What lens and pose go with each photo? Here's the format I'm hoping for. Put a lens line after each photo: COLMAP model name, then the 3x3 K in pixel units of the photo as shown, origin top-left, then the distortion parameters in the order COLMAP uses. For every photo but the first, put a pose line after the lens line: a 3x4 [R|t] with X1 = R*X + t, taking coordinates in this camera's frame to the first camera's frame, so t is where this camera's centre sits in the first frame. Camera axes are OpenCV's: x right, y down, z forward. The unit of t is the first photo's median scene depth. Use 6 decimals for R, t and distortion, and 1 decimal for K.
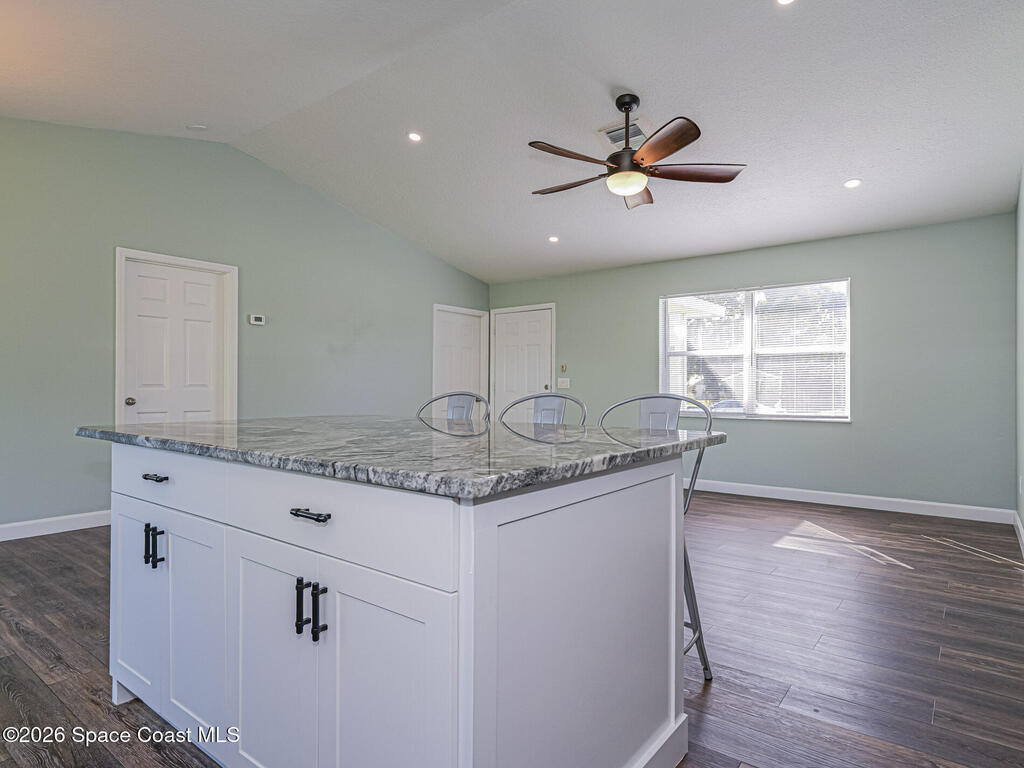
lens RADIAL K [[604.5, 0, 512.0], [0, 604.5, 384.0], [0, 0, 1]] dist [0.000082, -0.000124]
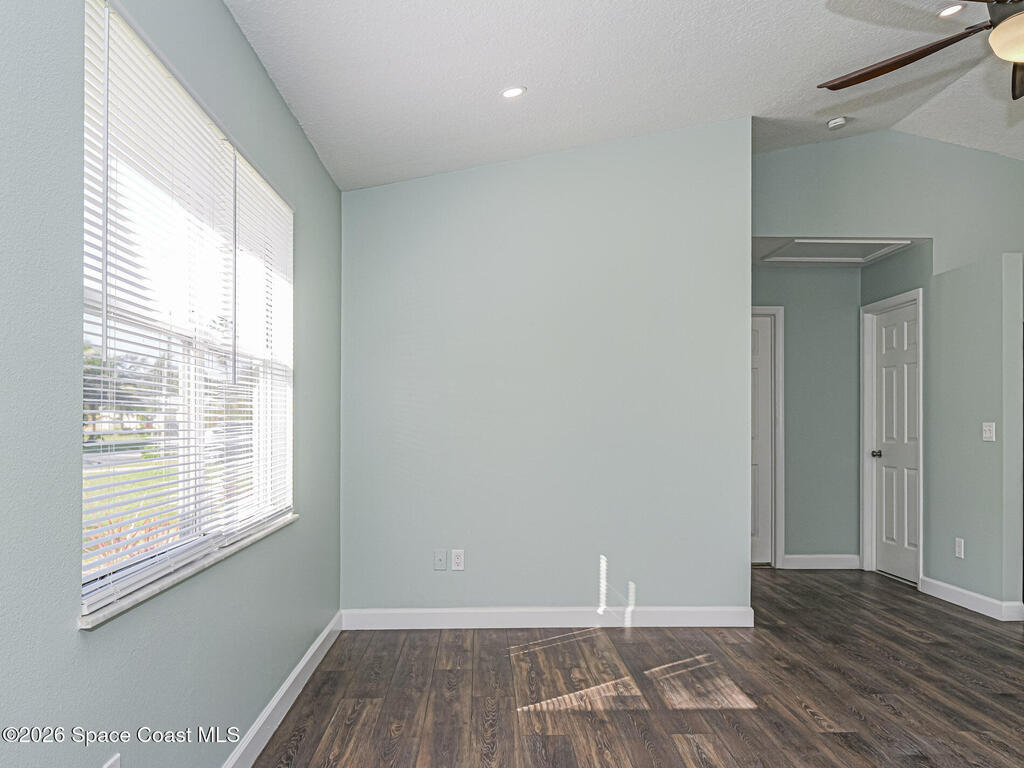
lens RADIAL K [[814.6, 0, 512.0], [0, 814.6, 413.6], [0, 0, 1]] dist [0.003317, -0.004332]
pose [[-0.642736, 0.002126, 0.766085, -0.026687], [-0.009545, 0.999896, -0.010782, -0.012320], [-0.766029, -0.014243, -0.642649, 1.209320]]
